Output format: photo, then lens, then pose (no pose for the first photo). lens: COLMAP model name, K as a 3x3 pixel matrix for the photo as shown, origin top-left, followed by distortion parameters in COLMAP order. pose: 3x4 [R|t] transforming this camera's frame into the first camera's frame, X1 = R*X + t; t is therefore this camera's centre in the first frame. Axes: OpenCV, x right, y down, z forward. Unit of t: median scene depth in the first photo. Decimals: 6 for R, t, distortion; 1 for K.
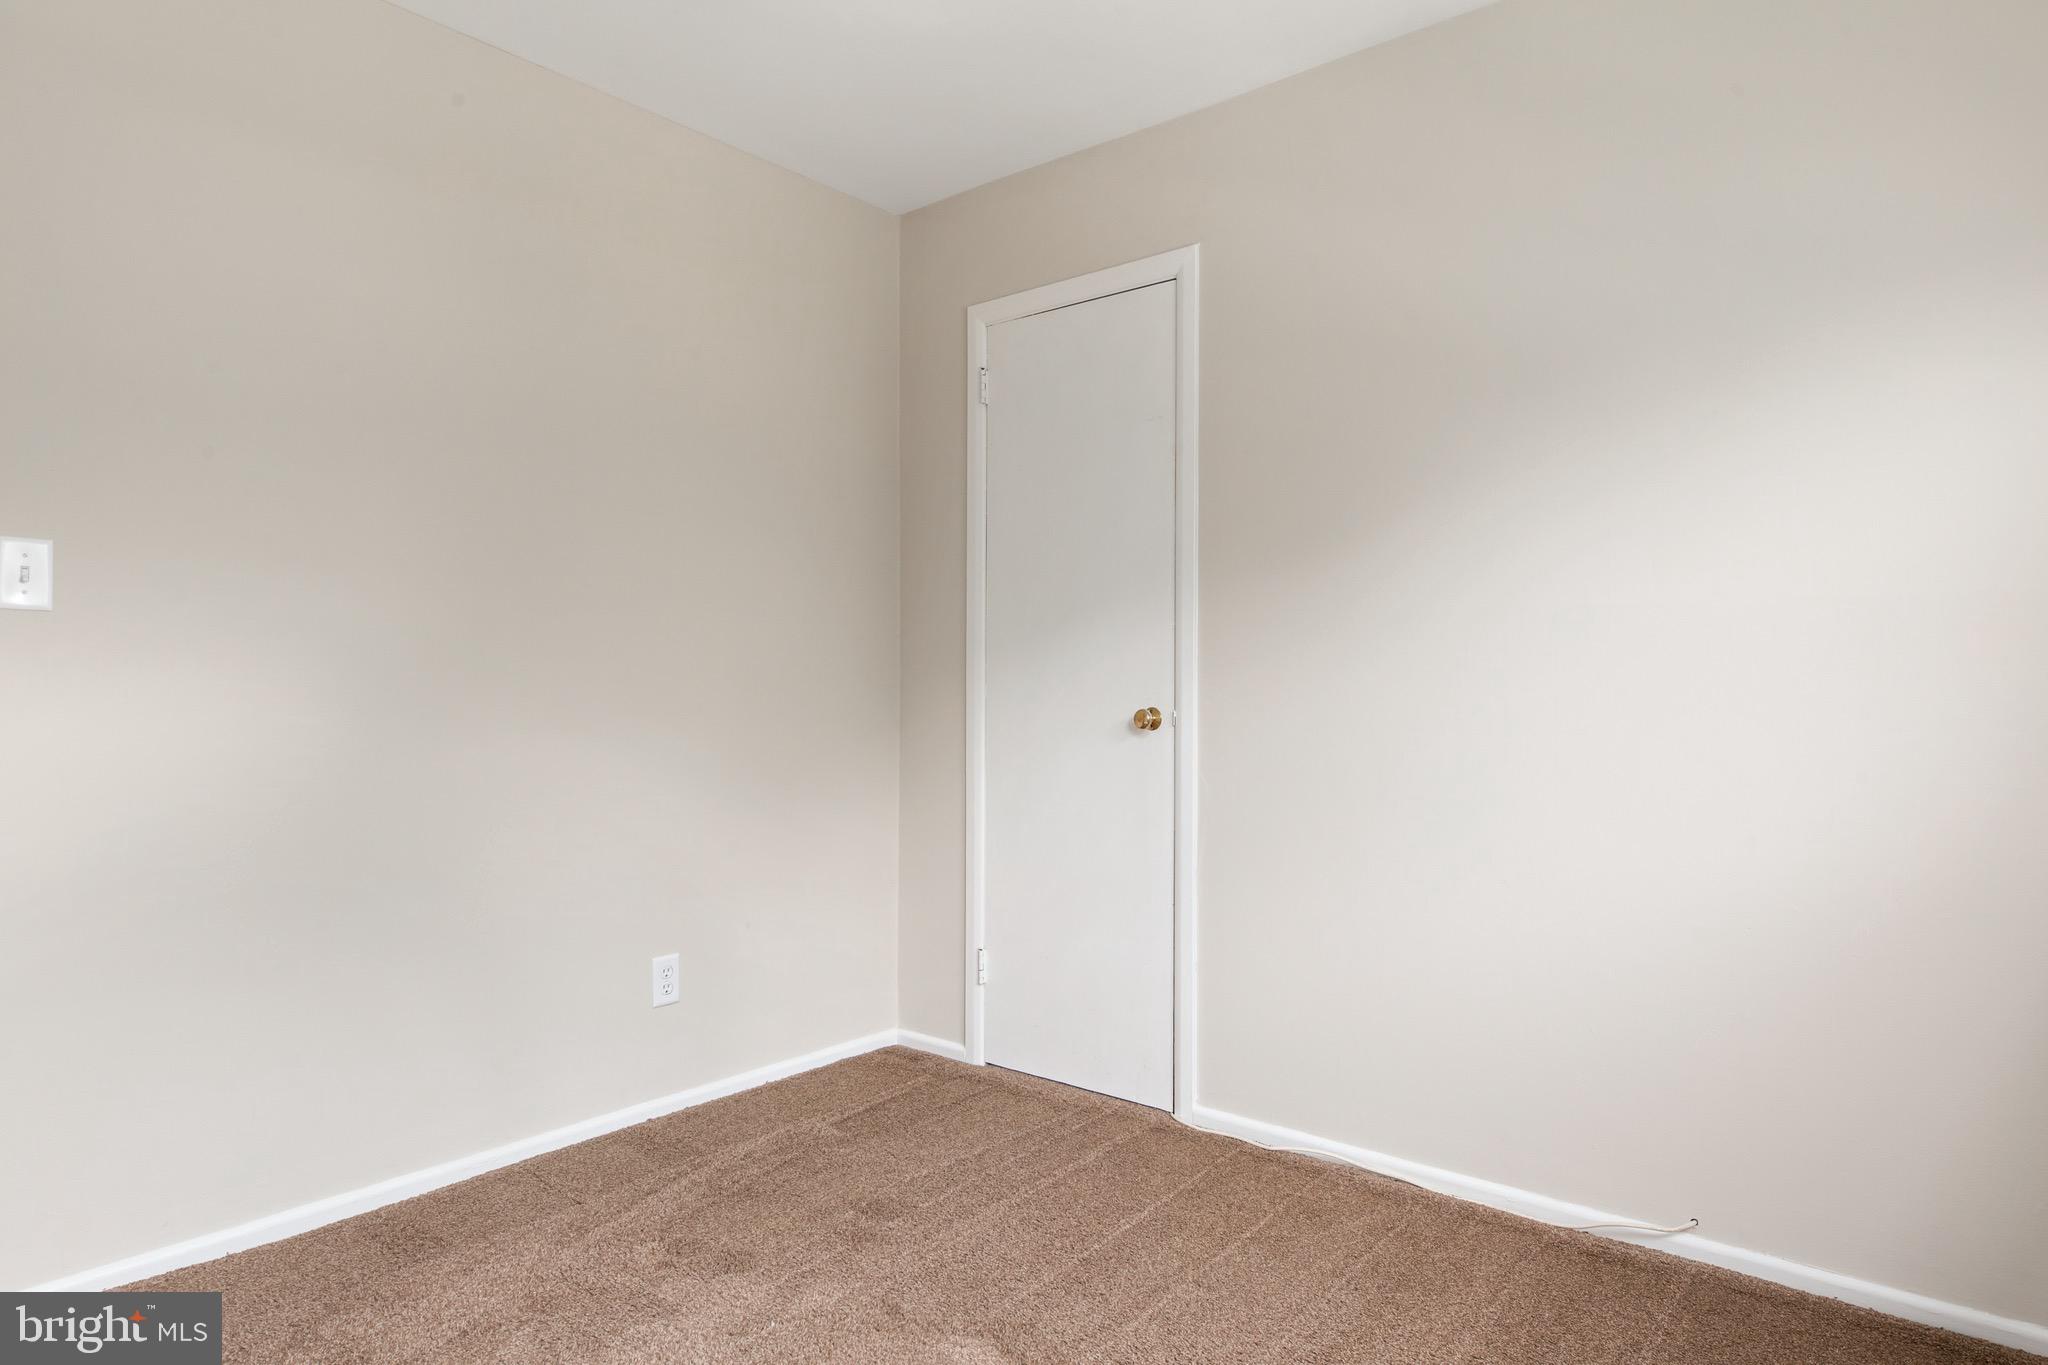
lens RADIAL K [[1215.6, 0, 1036.5], [0, 1215.6, 687.1], [0, 0, 1]] dist [0.000150, 0.000173]
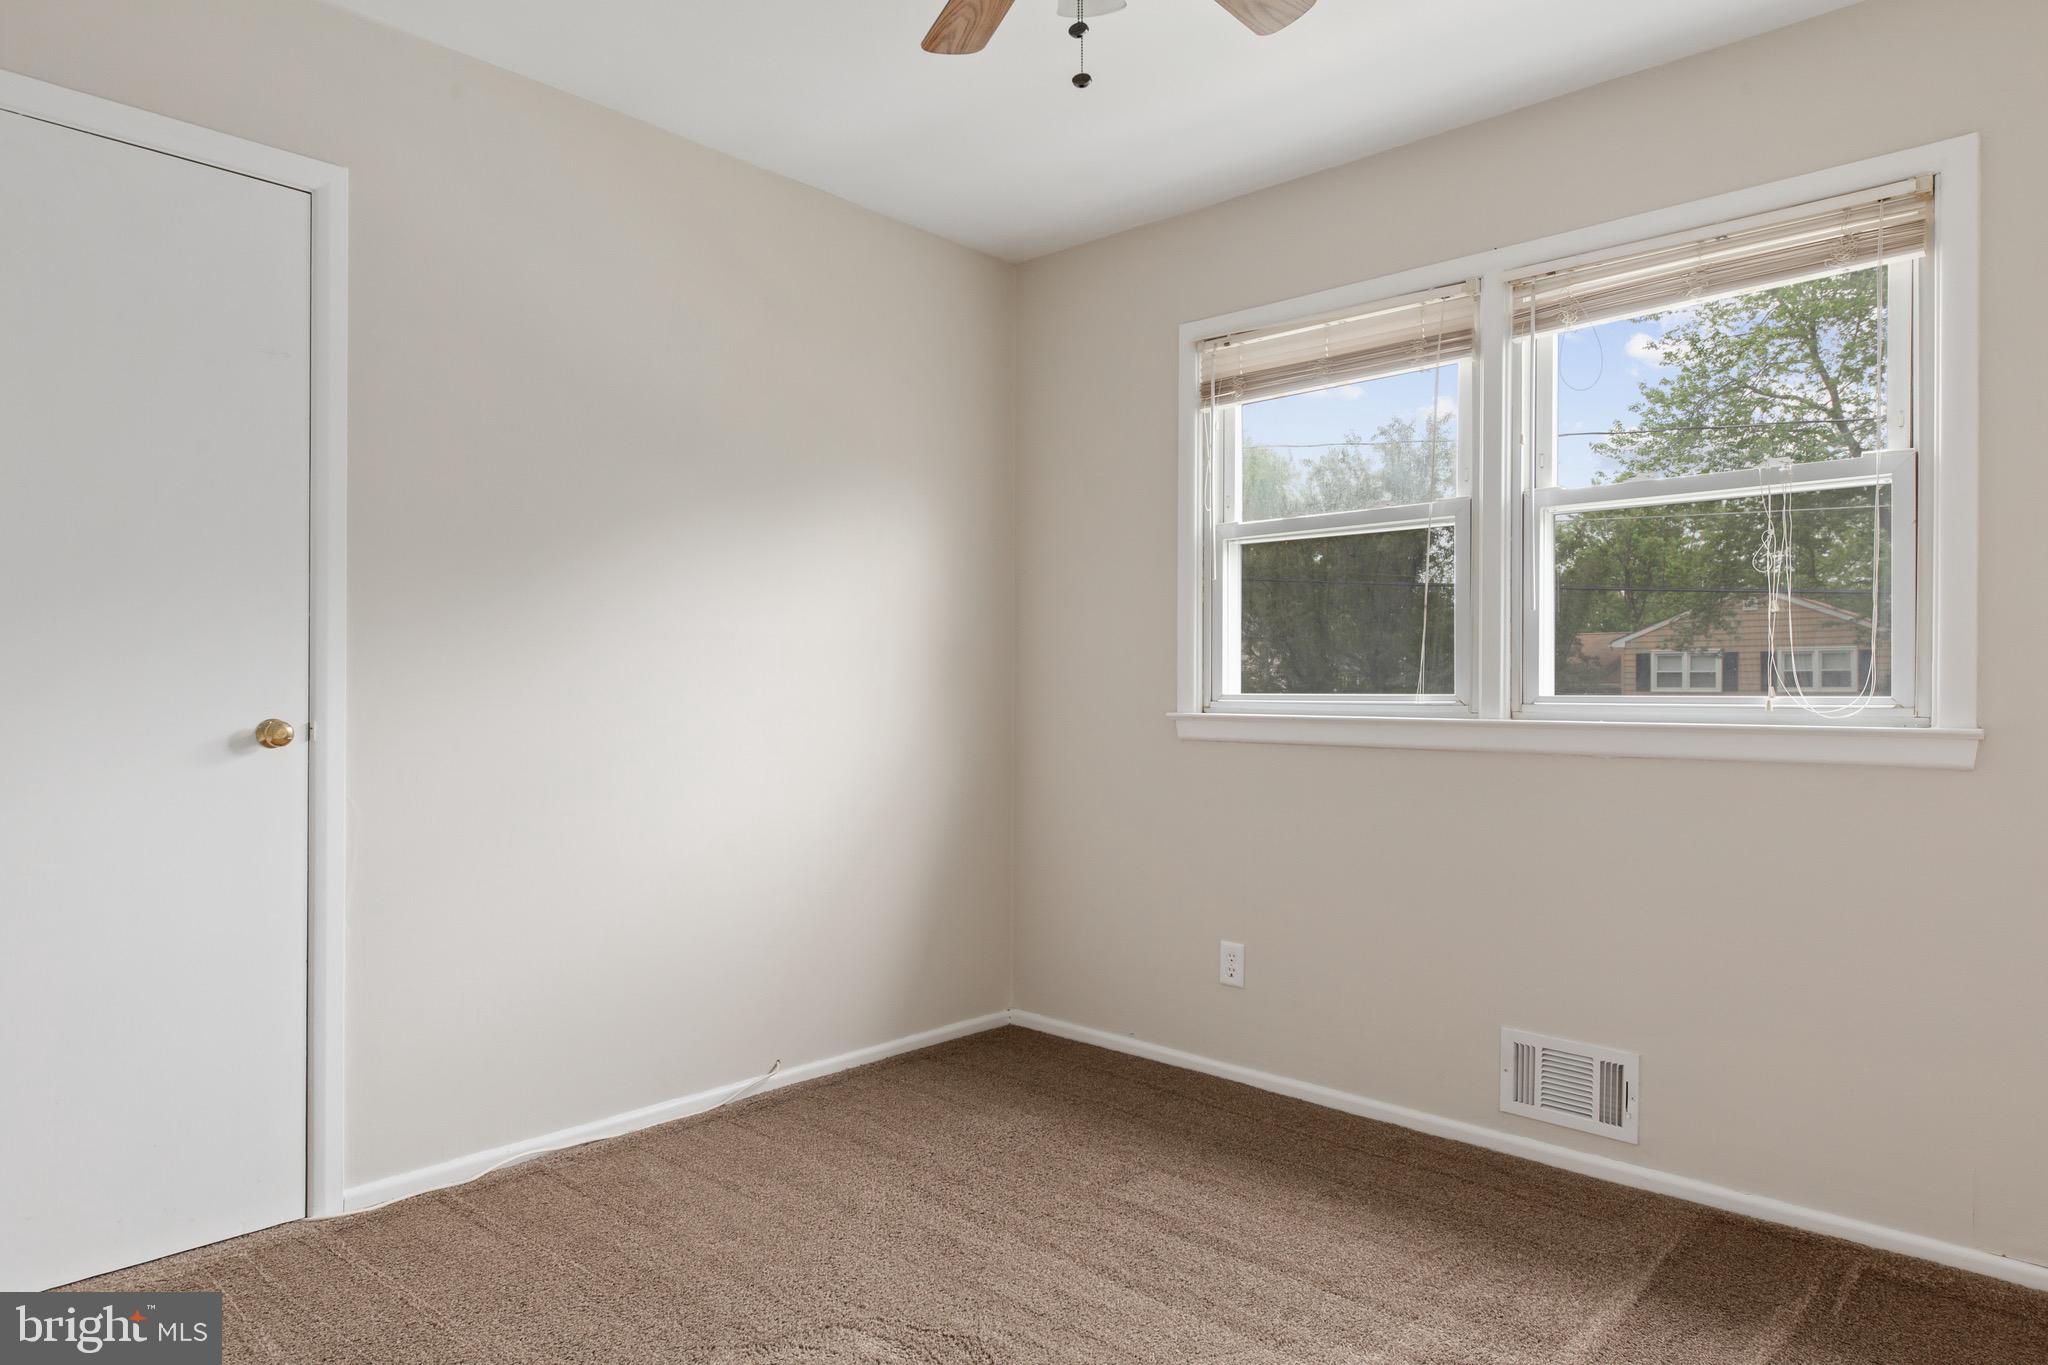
lens RADIAL K [[1215.6, 0, 1036.5], [0, 1215.6, 687.1], [0, 0, 1]] dist [0.000150, 0.000173]
pose [[0.040141, 0.001967, 0.999192, -0.734089], [-0.005267, 0.999985, -0.001757, -0.006587], [-0.999180, -0.005193, 0.040151, 0.515776]]
